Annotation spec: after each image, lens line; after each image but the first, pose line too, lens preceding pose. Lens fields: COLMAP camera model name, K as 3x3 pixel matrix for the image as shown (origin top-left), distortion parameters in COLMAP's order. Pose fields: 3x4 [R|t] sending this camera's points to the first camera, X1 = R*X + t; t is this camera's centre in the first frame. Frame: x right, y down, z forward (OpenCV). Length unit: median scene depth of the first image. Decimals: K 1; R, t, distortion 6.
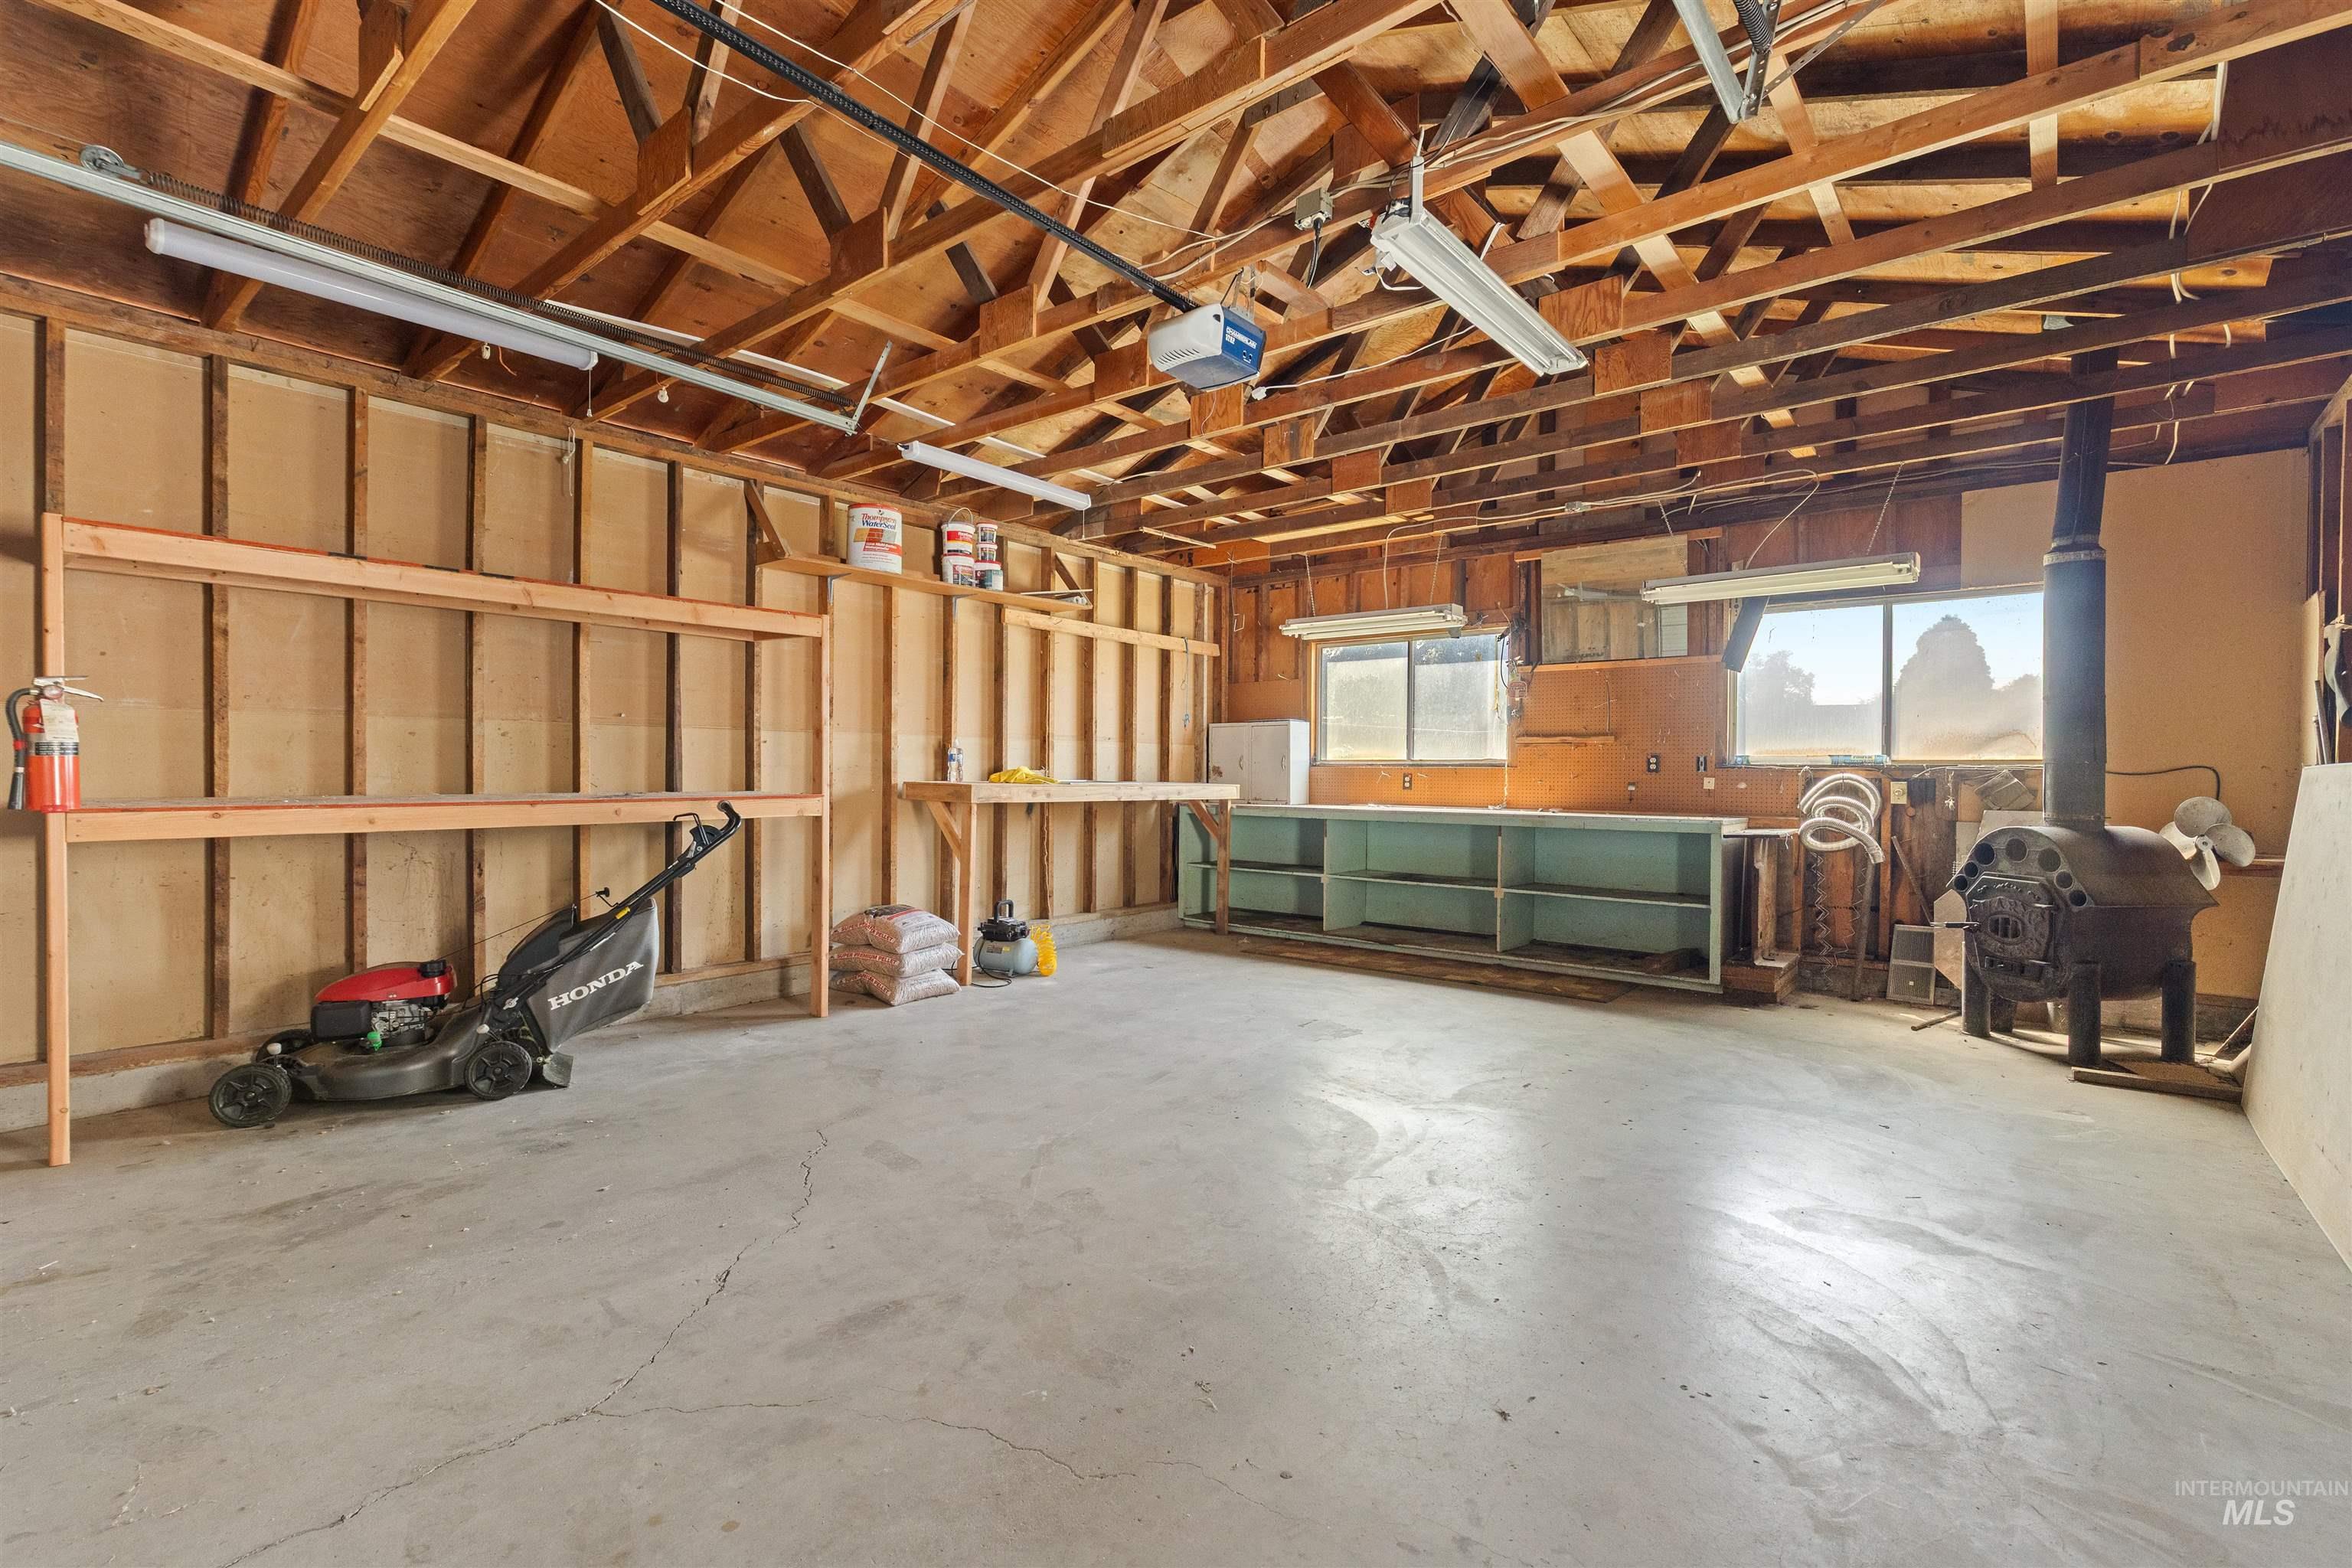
lens RADIAL K [[1055.9, 0, 1188.1], [0, 1055.9, 774.0], [0, 0, 1]] dist [-0.002575, -0.000352]
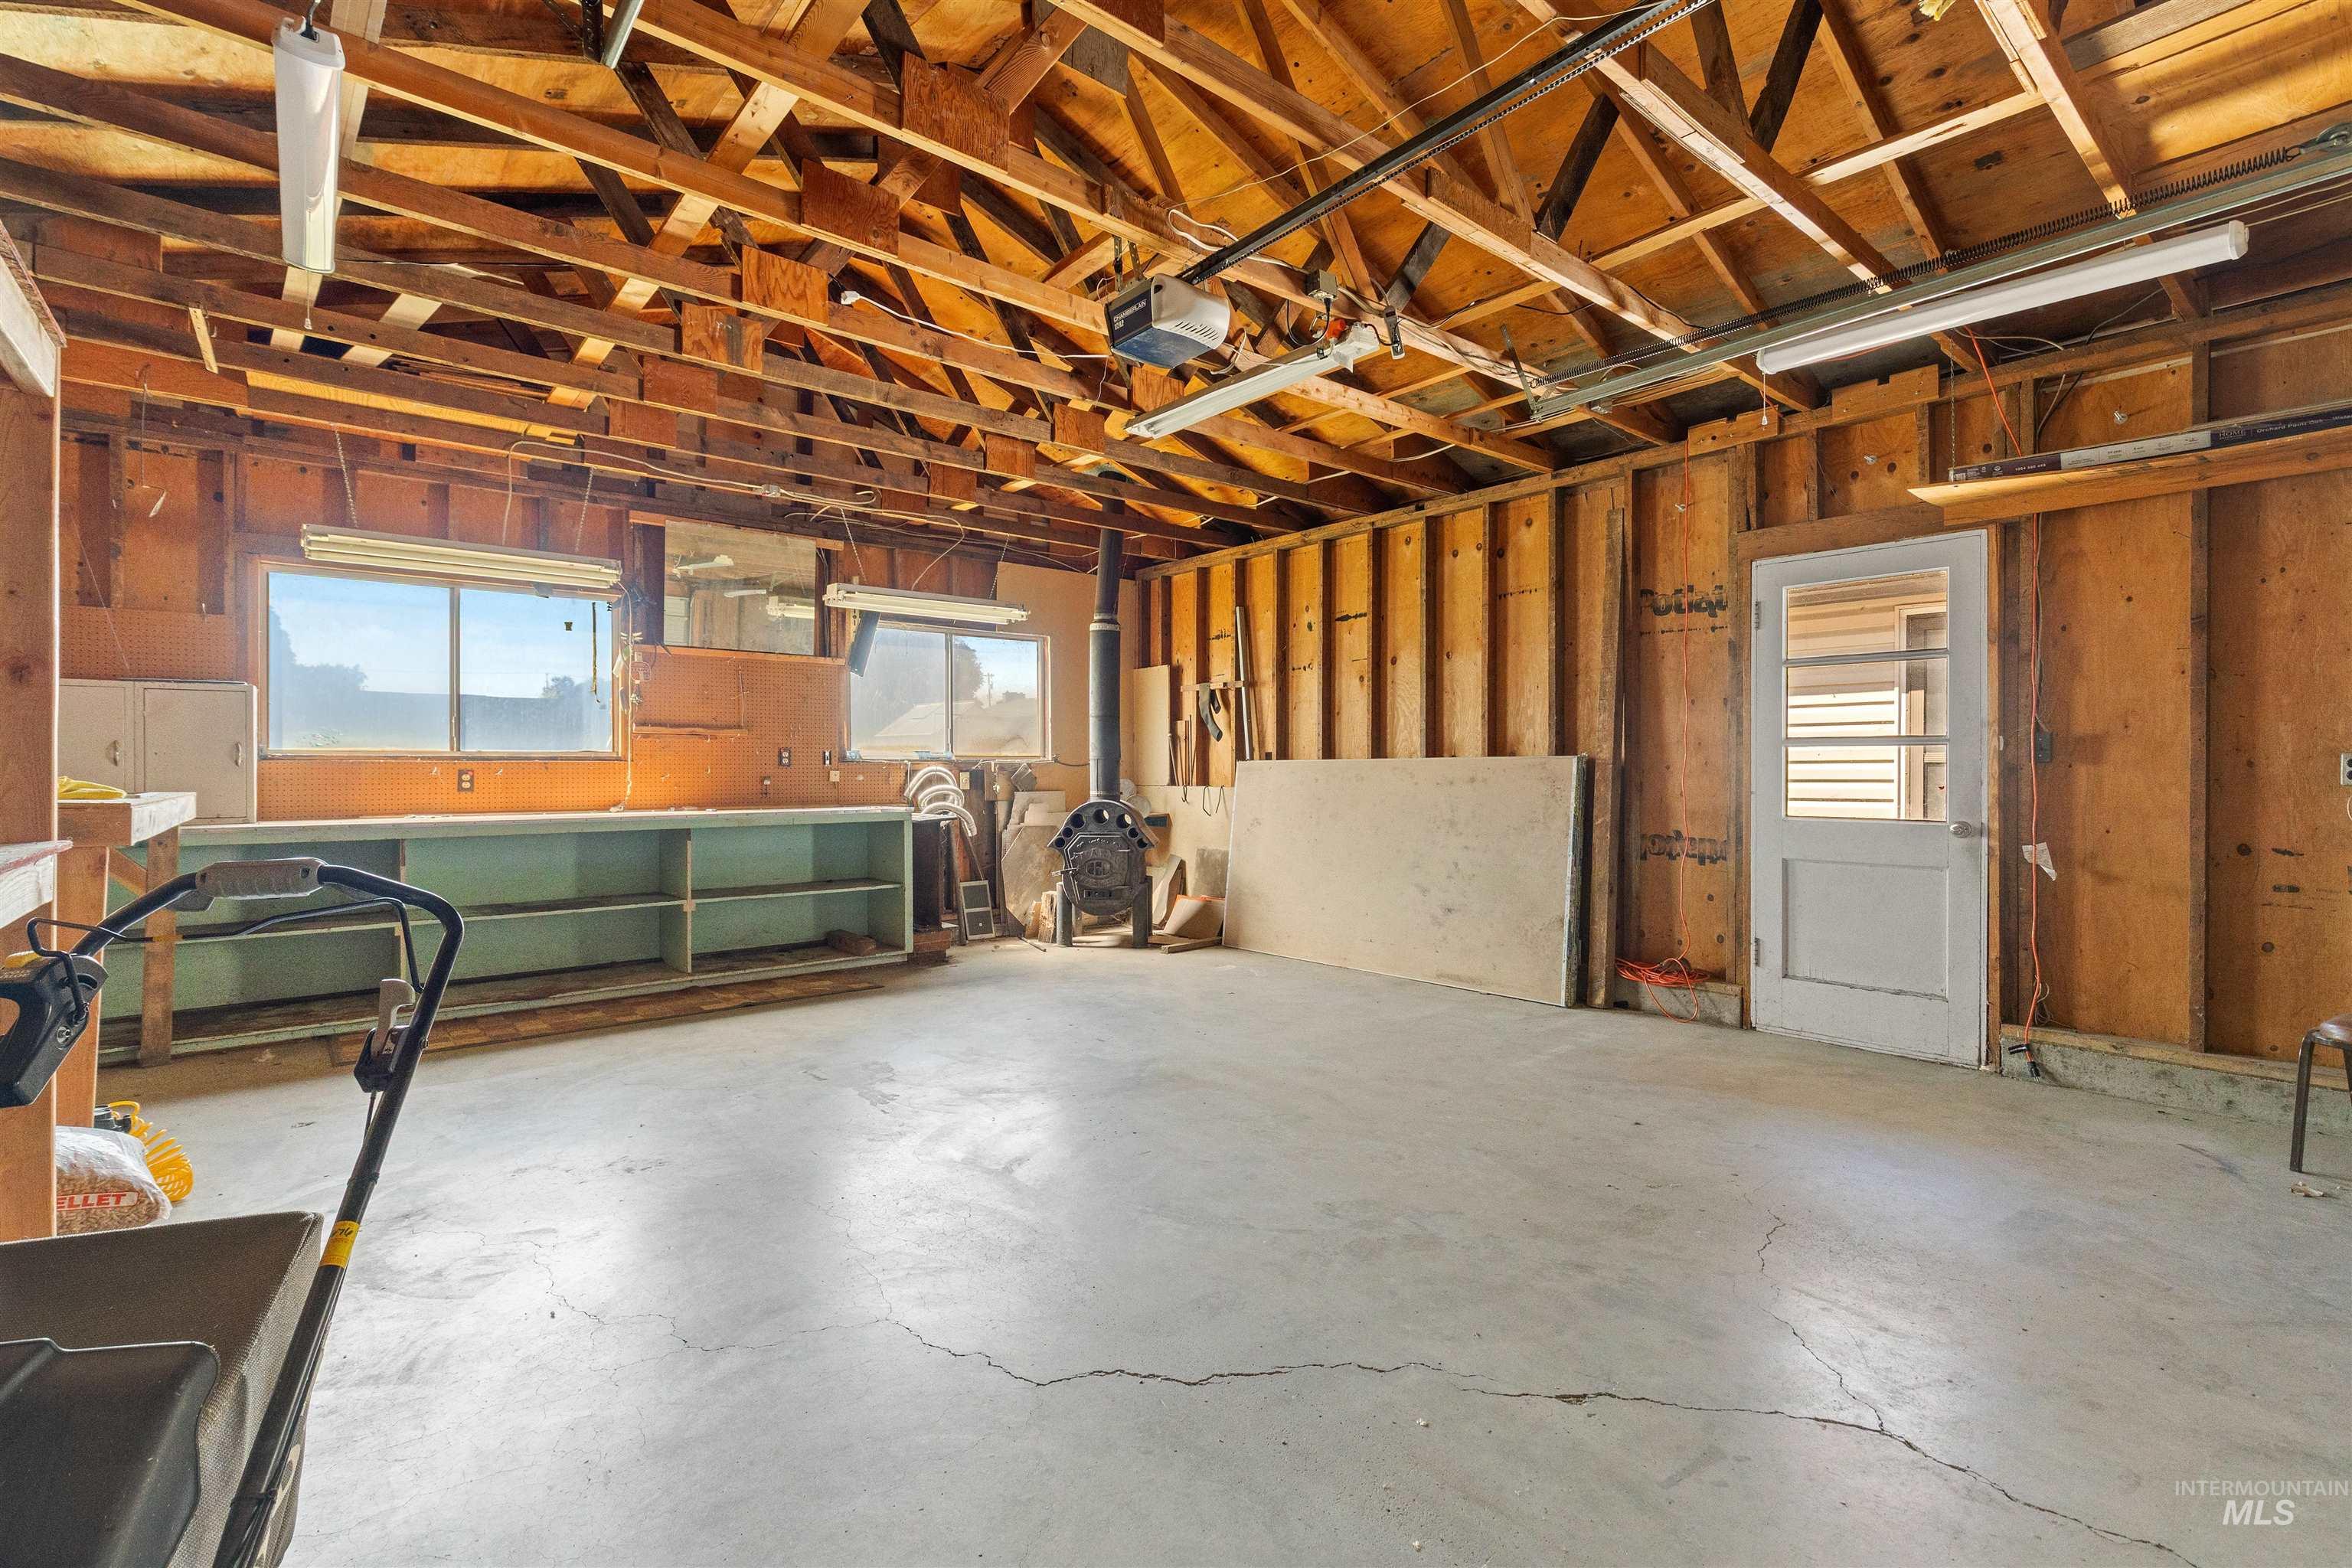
lens RADIAL K [[1055.9, 0, 1188.1], [0, 1055.9, 774.0], [0, 0, 1]] dist [-0.002575, -0.000352]
pose [[0.180013, -0.013672, 0.983569, -0.551549], [0.005536, 0.999902, 0.012886, -0.005718], [-0.983649, 0.003125, 0.180071, 0.491961]]
